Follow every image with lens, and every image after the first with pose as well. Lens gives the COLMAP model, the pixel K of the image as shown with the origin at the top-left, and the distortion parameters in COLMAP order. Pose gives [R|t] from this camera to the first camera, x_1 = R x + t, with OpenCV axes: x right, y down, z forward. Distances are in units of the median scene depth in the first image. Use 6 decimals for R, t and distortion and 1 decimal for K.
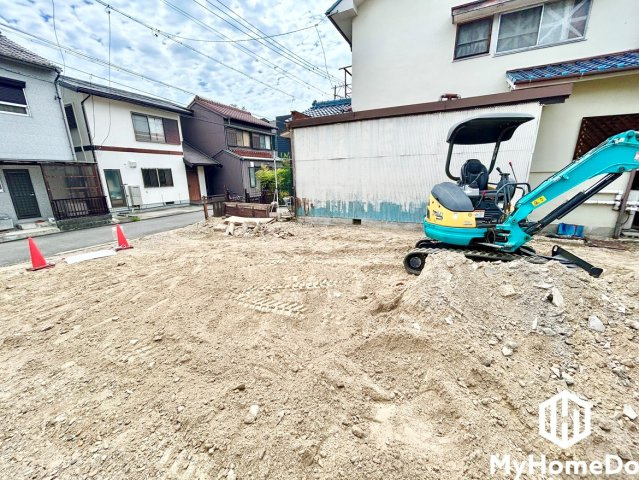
lens RADIAL K [[257.7, 0, 319.5], [0, 257.7, 241.5], [0, 0, 1]] dist [0.000023, 0.000682]
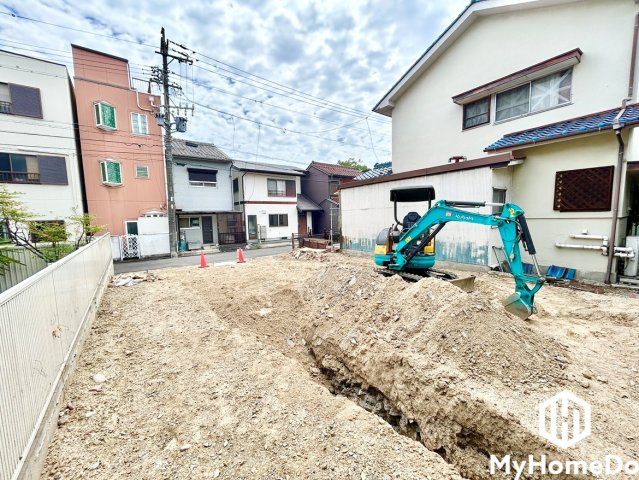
lens RADIAL K [[257.7, 0, 319.6], [0, 257.7, 241.6], [0, 0, 1]] dist [0.000023, 0.000682]
pose [[0.893896, 0.037179, -0.446731, 0.478728], [-0.104094, 0.986530, -0.126184, 0.056267], [0.436022, 0.159297, 0.885725, -0.316963]]
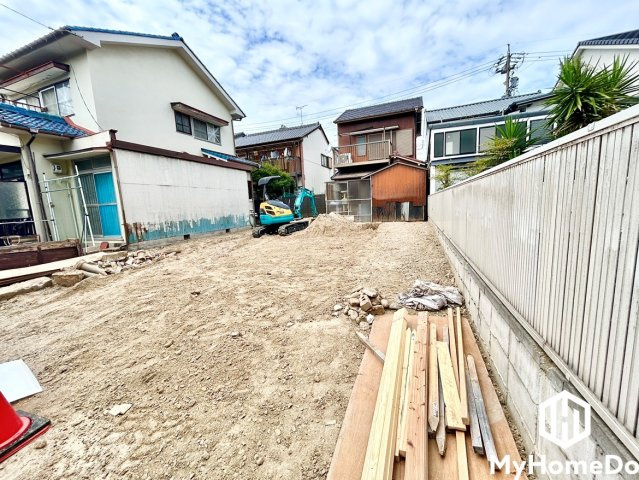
lens RADIAL K [[257.7, 0, 319.4], [0, 257.7, 240.9], [0, 0, 1]] dist [0.000023, 0.000682]
pose [[-0.104433, -0.111494, 0.988263, -1.158055], [0.301266, 0.943461, 0.138275, -0.039874], [-0.947804, 0.312171, -0.064939, 0.498357]]
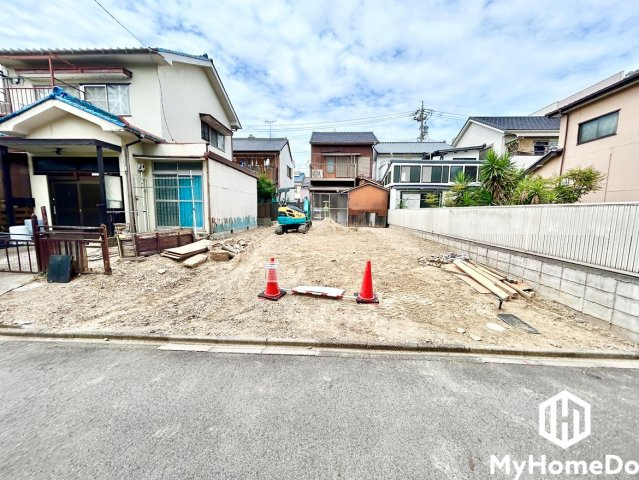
lens RADIAL K [[257.7, 0, 319.6], [0, 257.7, 240.4], [0, 0, 1]] dist [0.000023, 0.000682]
pose [[-0.409343, -0.091432, 0.907788, -1.429273], [0.226482, 0.953641, 0.198177, -0.211216], [-0.883824, 0.286720, -0.369659, 1.138219]]
